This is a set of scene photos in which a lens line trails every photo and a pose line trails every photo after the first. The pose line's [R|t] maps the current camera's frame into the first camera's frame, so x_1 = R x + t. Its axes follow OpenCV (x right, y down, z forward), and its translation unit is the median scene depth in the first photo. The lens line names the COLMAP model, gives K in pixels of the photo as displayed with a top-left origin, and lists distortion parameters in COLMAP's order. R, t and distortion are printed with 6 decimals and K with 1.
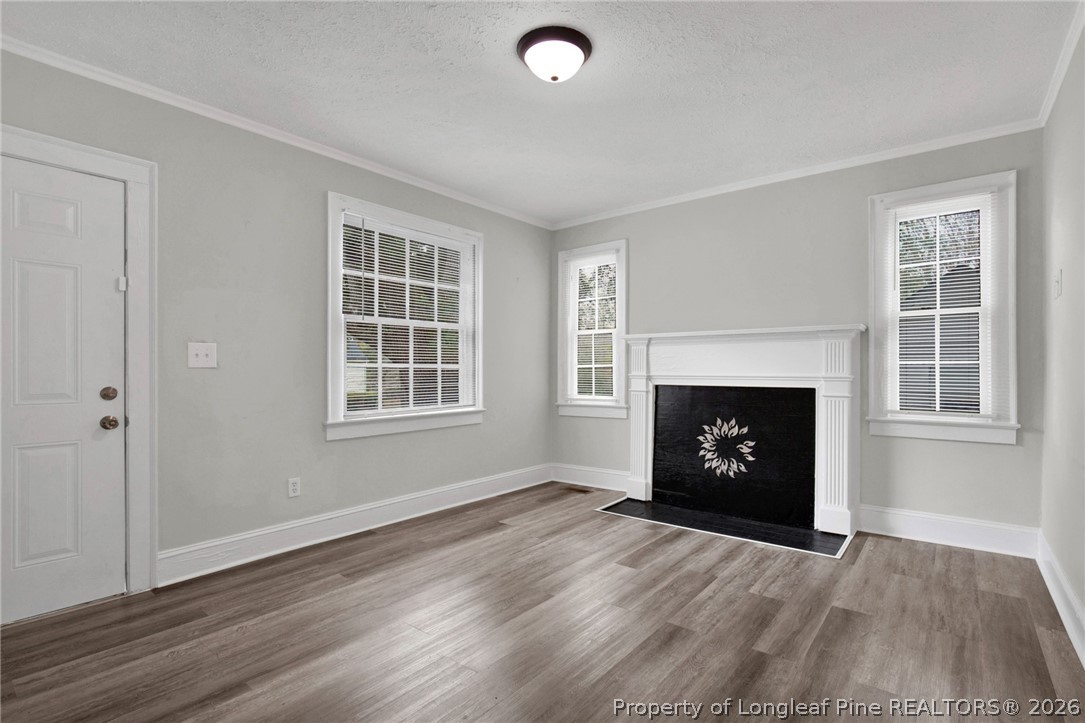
lens RADIAL K [[512.6, 0, 551.3], [0, 512.6, 375.0], [0, 0, 1]] dist [-0.012764, 0.000017]
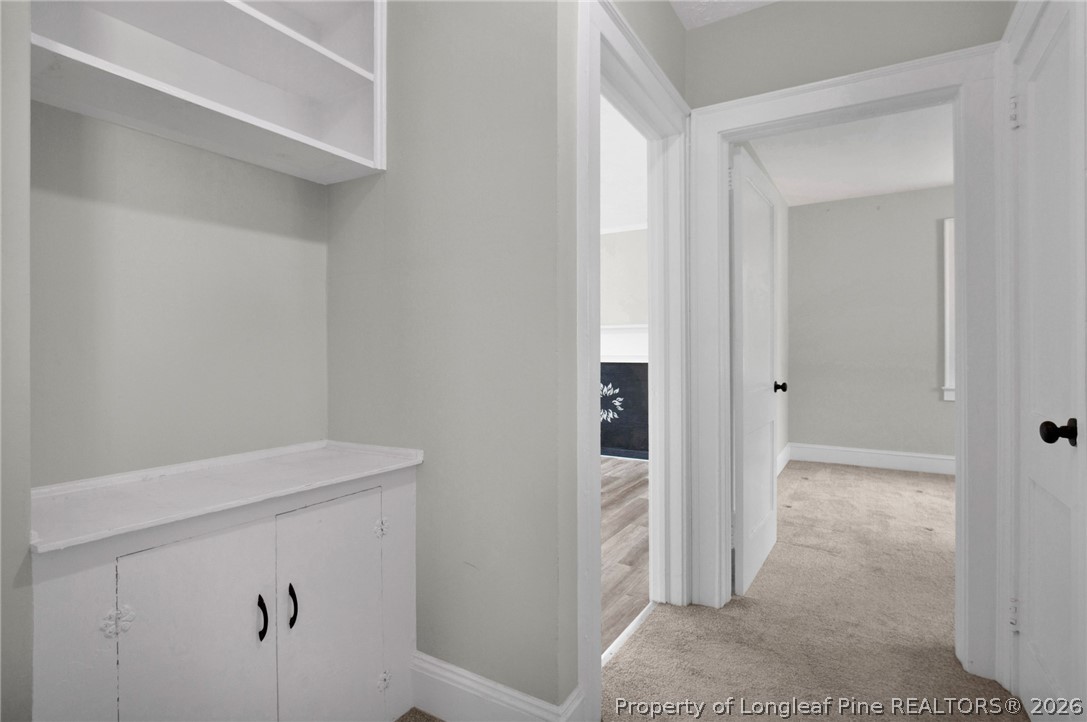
lens RADIAL K [[530.8, 0, 544.2], [0, 530.8, 350.9], [0, 0, 1]] dist [-0.000444, -0.000170]
pose [[0.991844, 0.001382, 0.127447, -0.045617], [-0.000786, 0.999988, -0.004733, -0.004607], [-0.127452, 0.004594, 0.991834, -0.593410]]
